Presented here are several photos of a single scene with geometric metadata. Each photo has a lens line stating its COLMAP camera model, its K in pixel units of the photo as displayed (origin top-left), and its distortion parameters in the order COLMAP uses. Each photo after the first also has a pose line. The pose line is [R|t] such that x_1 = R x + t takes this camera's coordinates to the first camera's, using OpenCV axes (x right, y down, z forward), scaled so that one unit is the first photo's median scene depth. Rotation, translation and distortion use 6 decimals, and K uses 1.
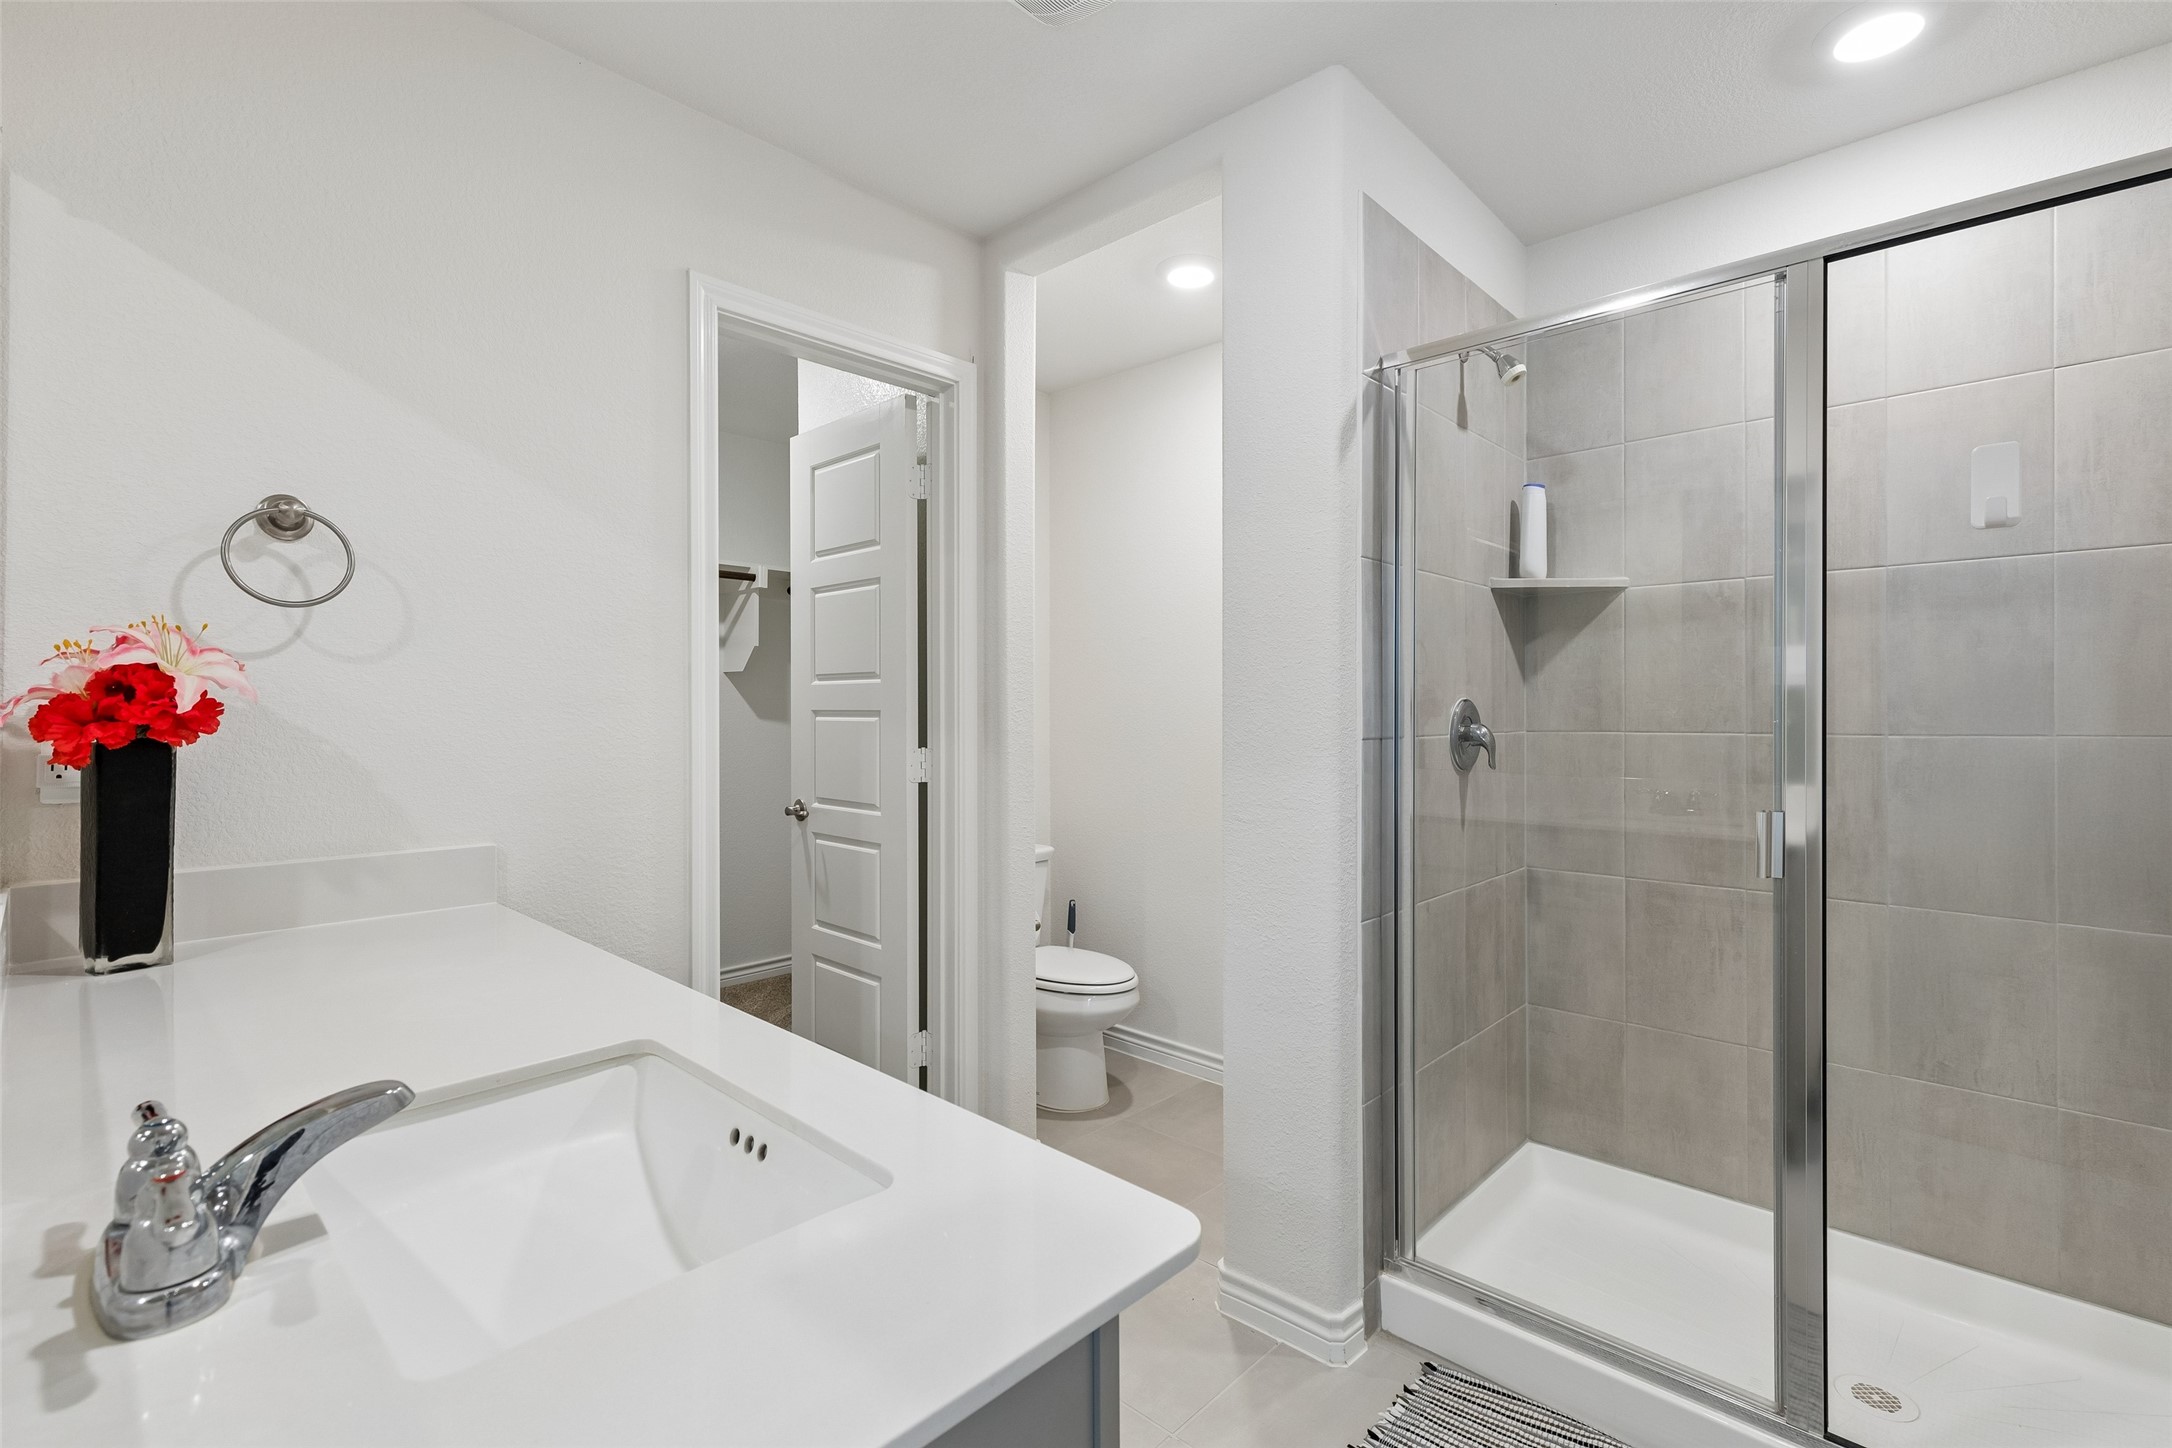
lens RADIAL K [[975.0, 0, 1086.0], [0, 975.0, 724.0], [0, 0, 1]] dist [-0.000146, -0.000084]
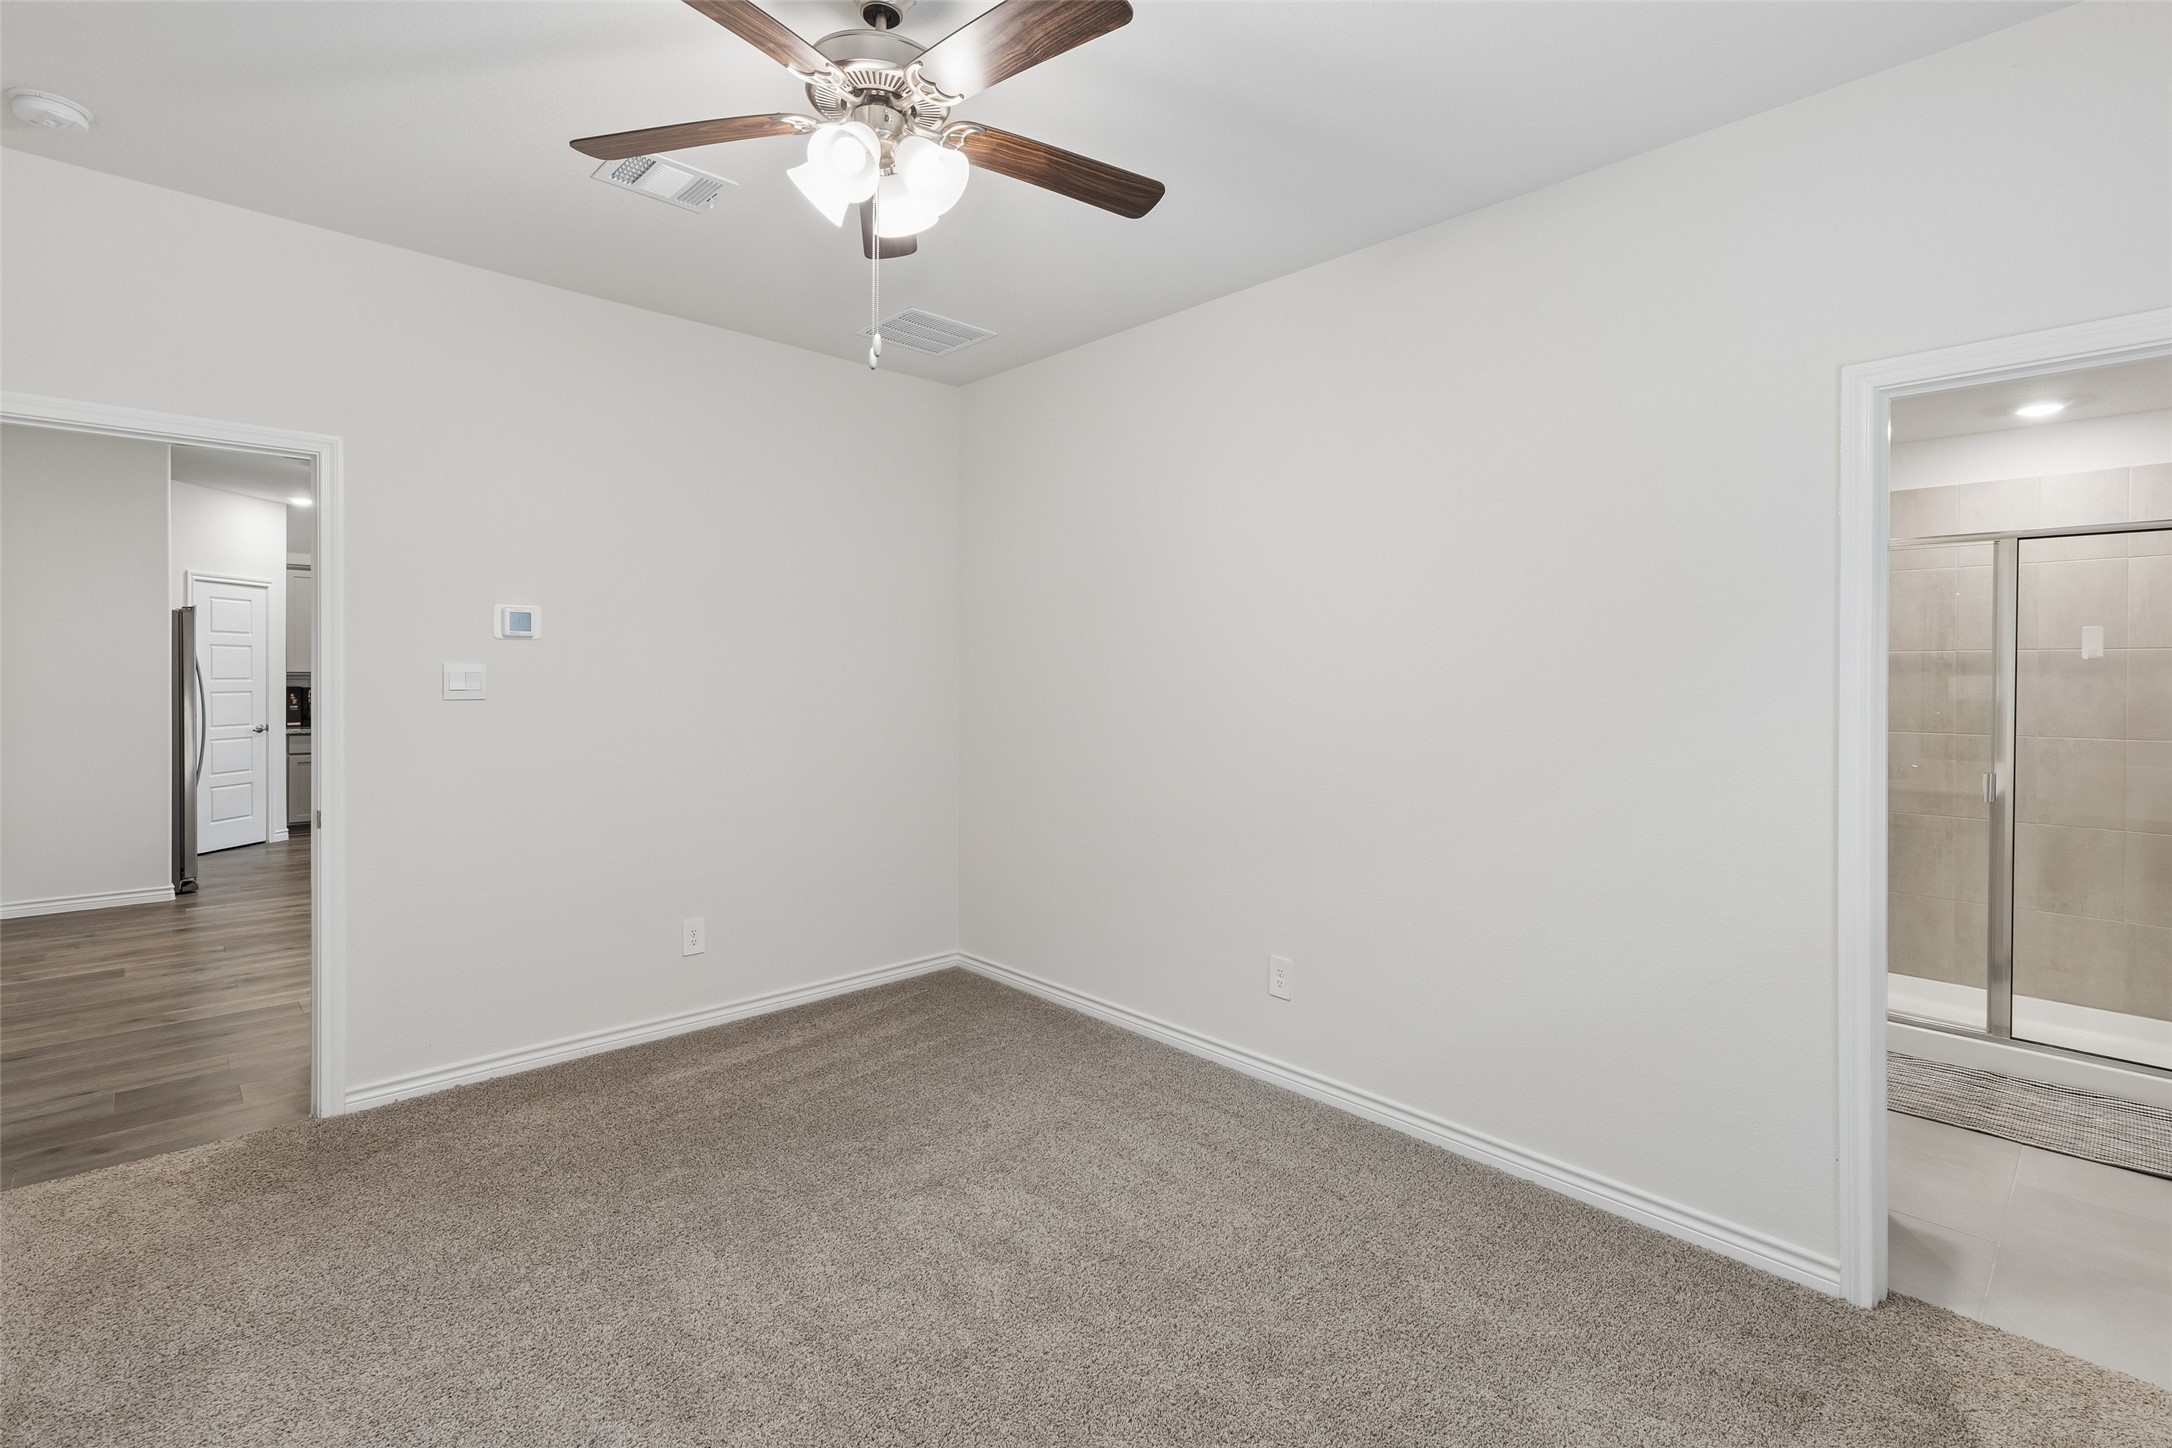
lens RADIAL K [[1000.8, 0, 1076.9], [0, 1000.8, 692.5], [0, 0, 1]] dist [0.001072, 0.000117]
pose [[0.998400, 0.005972, -0.056236, -0.666965], [-0.005413, 0.999934, 0.010098, -0.058974], [0.056292, -0.009778, 0.998366, -0.751121]]
